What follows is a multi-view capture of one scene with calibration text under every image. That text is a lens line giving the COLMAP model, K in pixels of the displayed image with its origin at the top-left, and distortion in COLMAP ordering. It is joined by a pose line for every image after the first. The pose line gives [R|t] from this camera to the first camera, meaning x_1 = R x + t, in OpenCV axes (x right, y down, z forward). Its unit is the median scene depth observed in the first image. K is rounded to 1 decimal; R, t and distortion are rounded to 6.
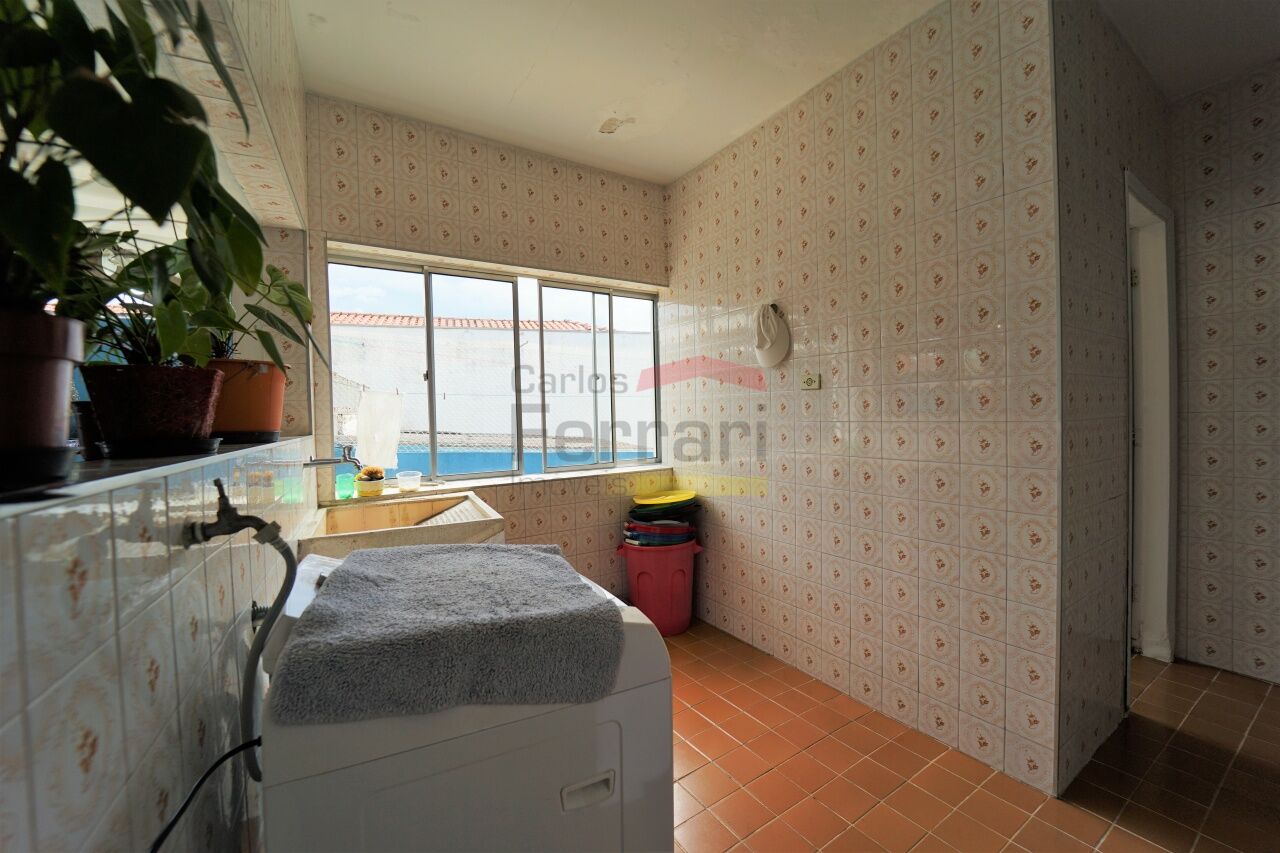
lens RADIAL K [[520.2, 0, 638.5], [0, 520.2, 427.5], [0, 0, 1]] dist [-0.015198, -0.000690]
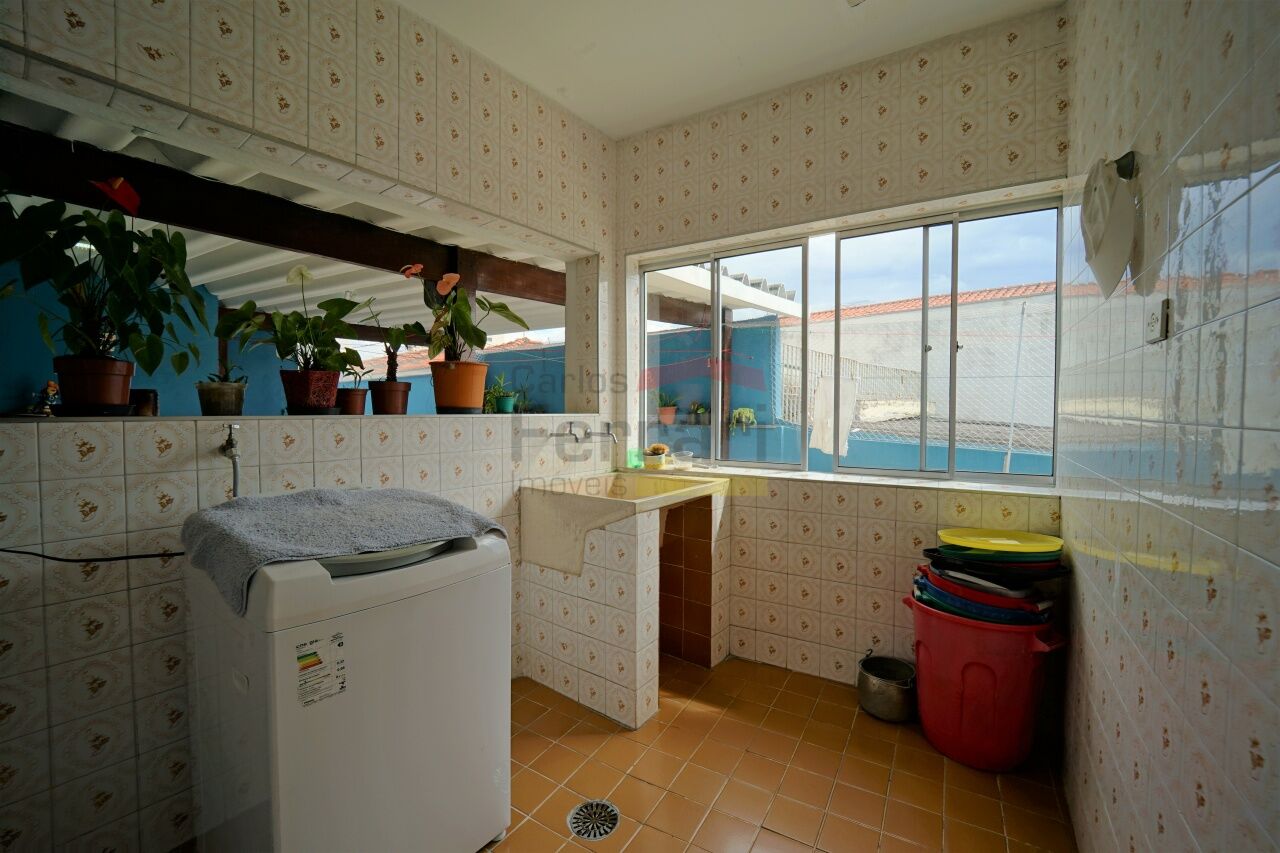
lens RADIAL K [[520.2, 0, 638.5], [0, 520.2, 424.9], [0, 0, 1]] dist [-0.015198, -0.000690]
pose [[0.432697, 0.051703, -0.900056, 0.423032], [-0.031443, 0.998612, 0.042248, -0.011166], [0.900991, 0.010020, 0.433722, 0.388160]]
